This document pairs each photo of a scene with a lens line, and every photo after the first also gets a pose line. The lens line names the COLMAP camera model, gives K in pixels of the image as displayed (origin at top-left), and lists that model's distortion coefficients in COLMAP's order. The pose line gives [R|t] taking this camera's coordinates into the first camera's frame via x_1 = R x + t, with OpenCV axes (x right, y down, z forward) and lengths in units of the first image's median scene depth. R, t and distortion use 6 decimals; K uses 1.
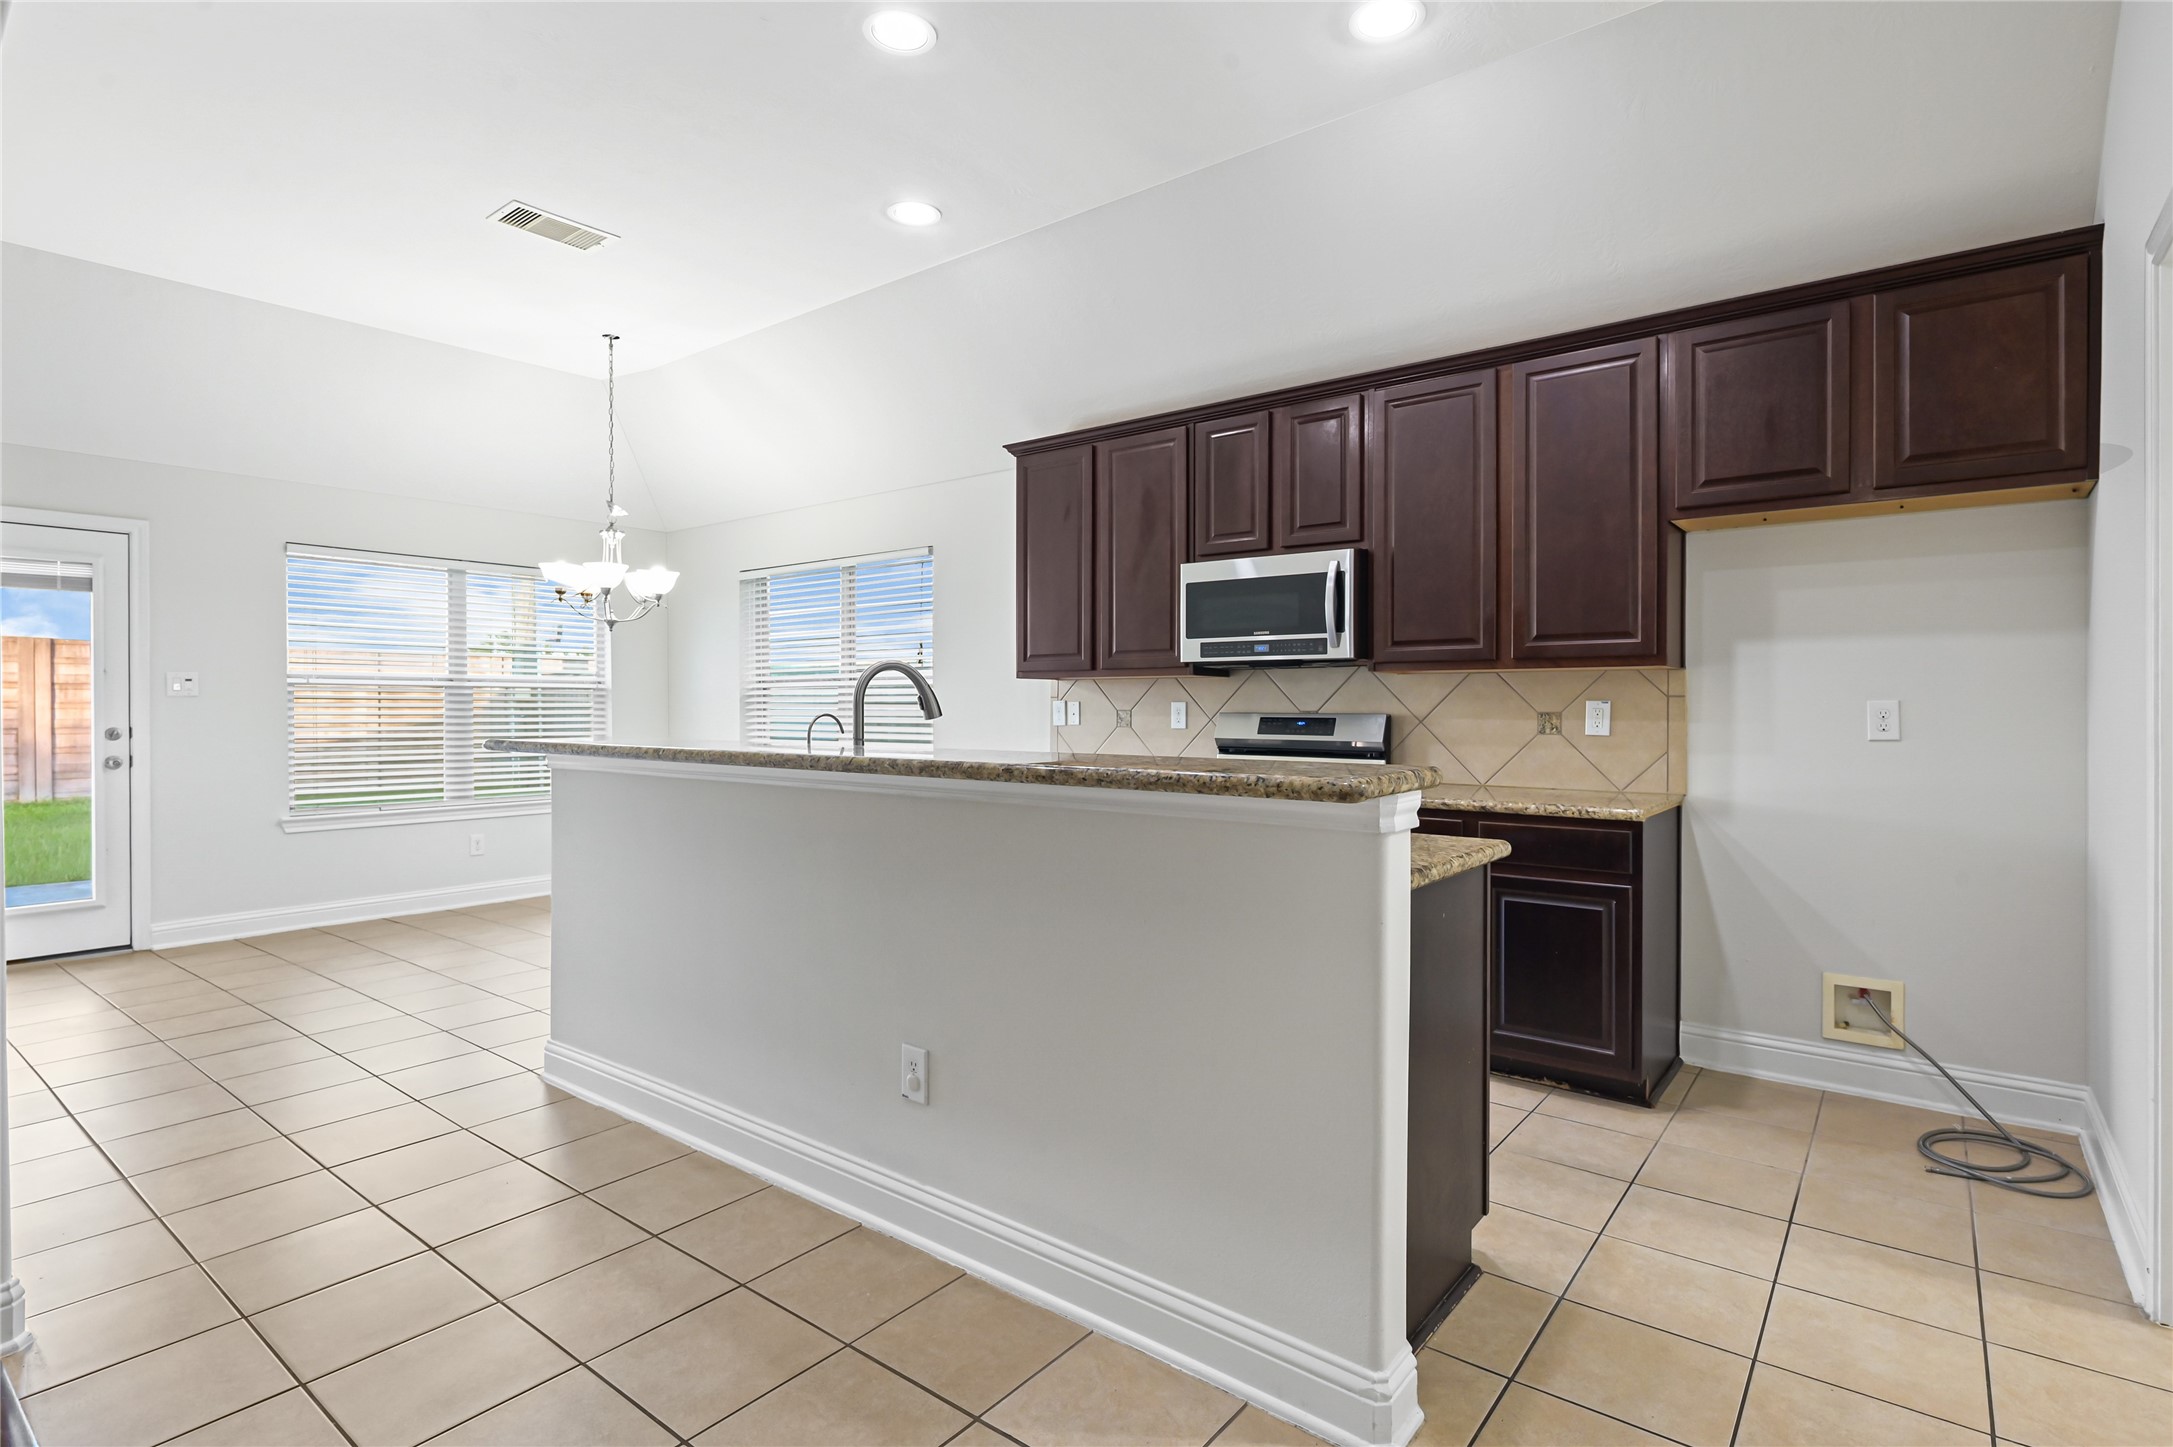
lens RADIAL K [[1059.1, 0, 1091.8], [0, 1059.1, 707.2], [0, 0, 1]] dist [0.004969, 0.000982]
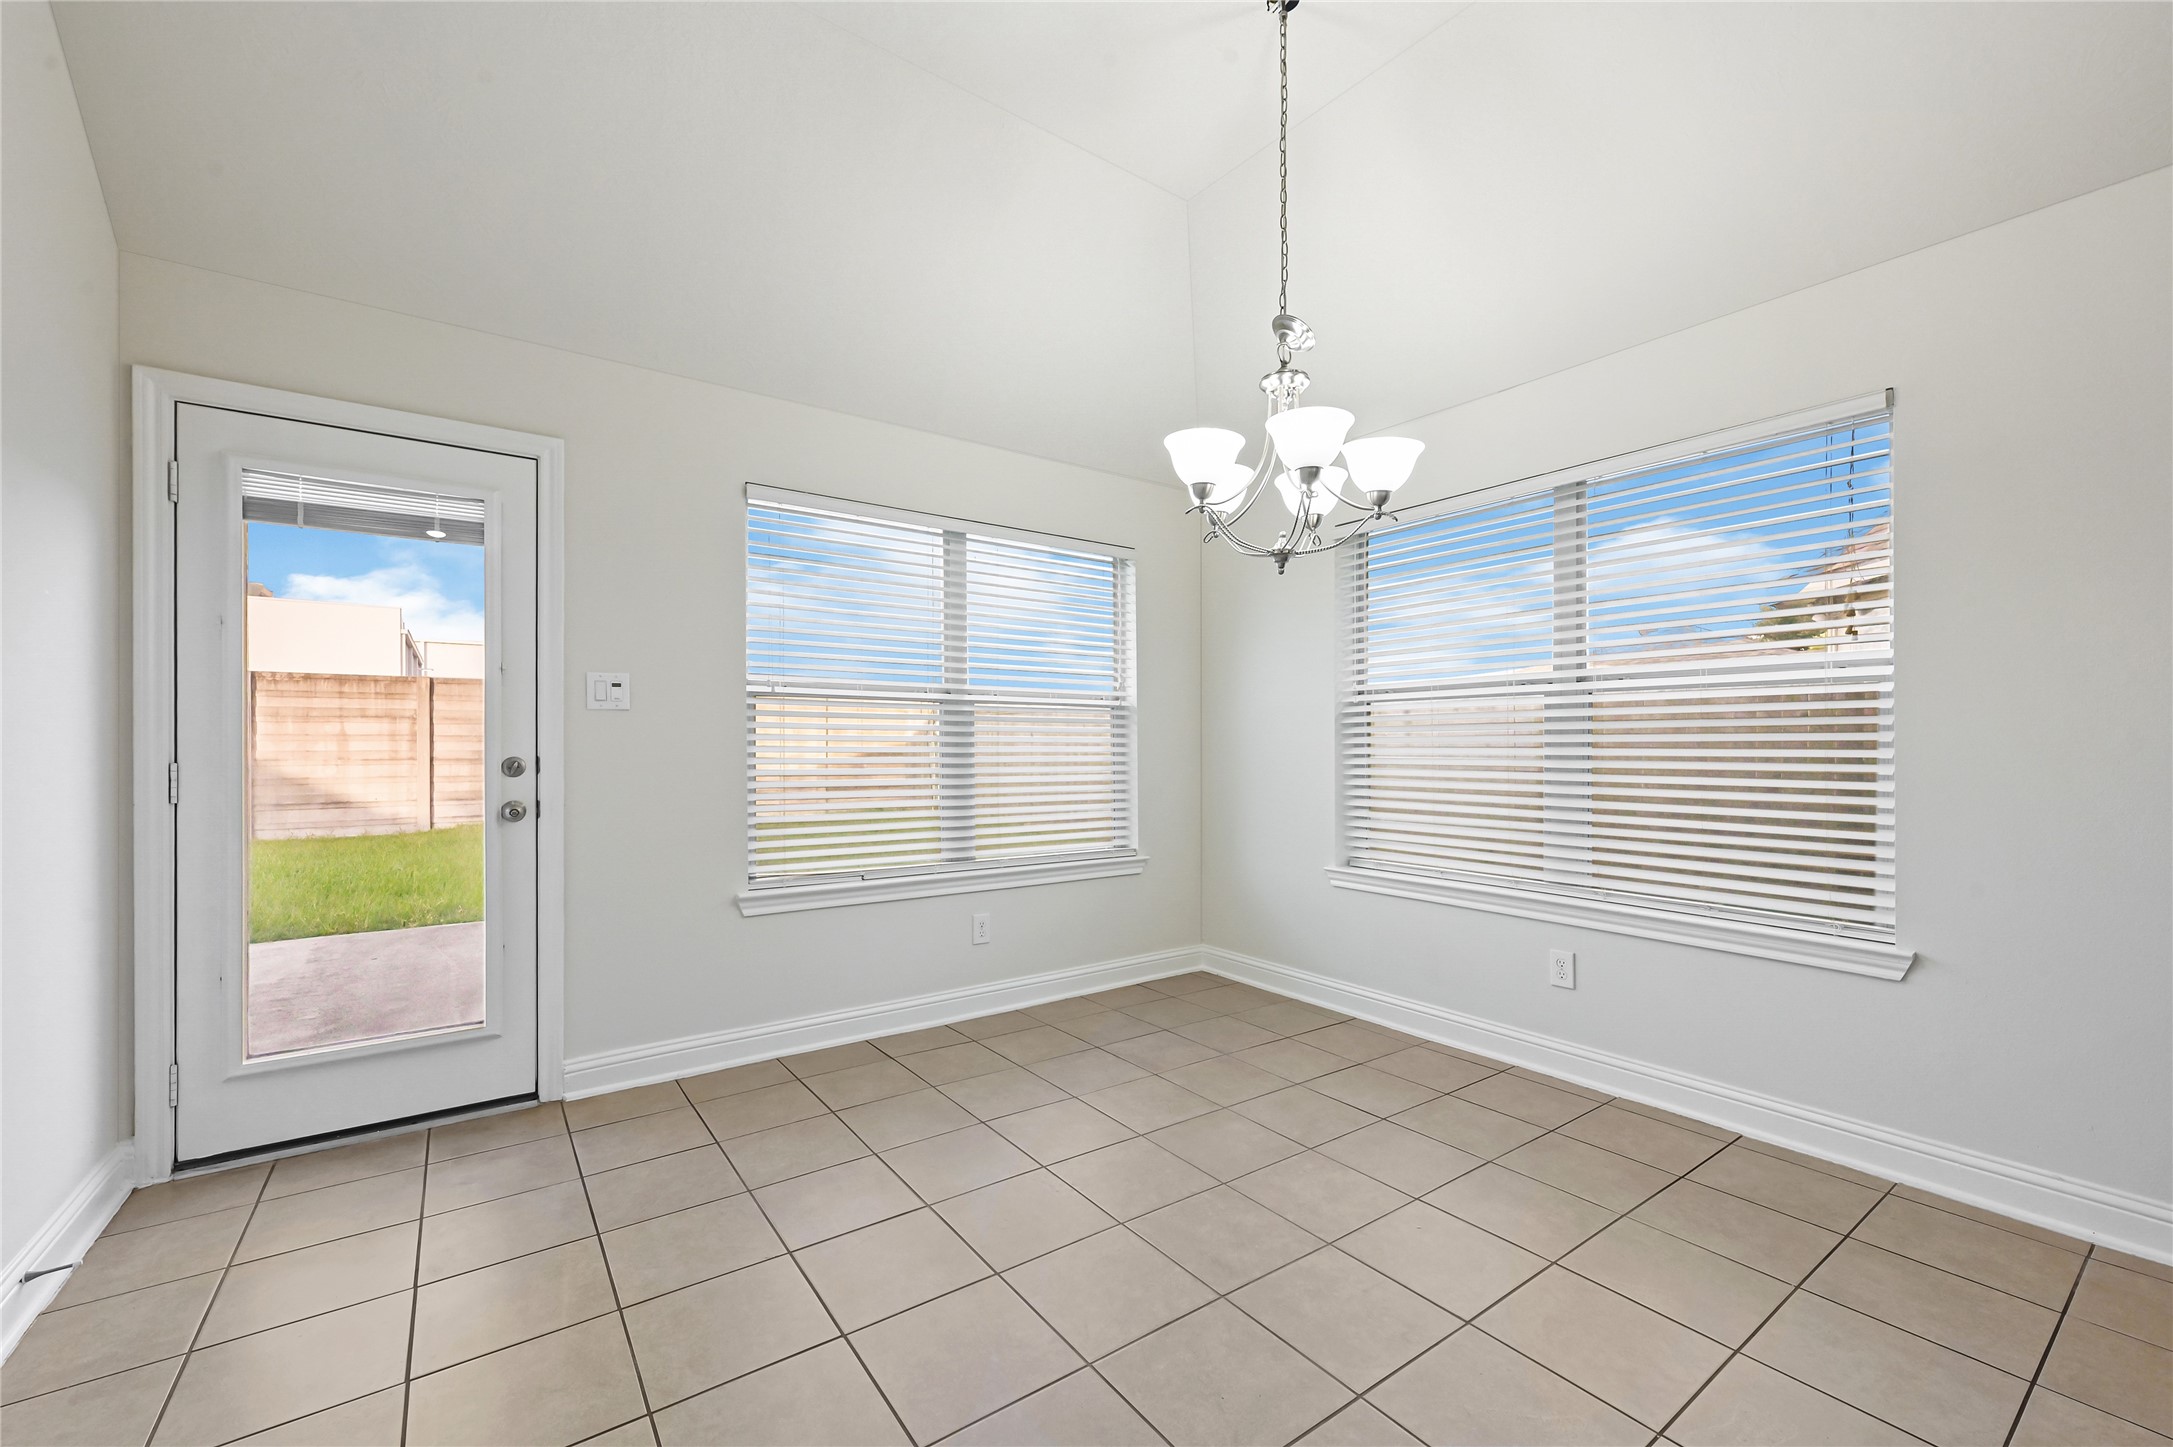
lens RADIAL K [[876.1, 0, 1094.1], [0, 876.1, 740.7], [0, 0, 1]] dist [0.014176, 0.000108]
pose [[0.960573, 0.000207, -0.278029, -0.513901], [-0.001444, 0.999990, -0.004243, 0.013153], [0.278026, 0.004477, 0.960563, 0.693350]]
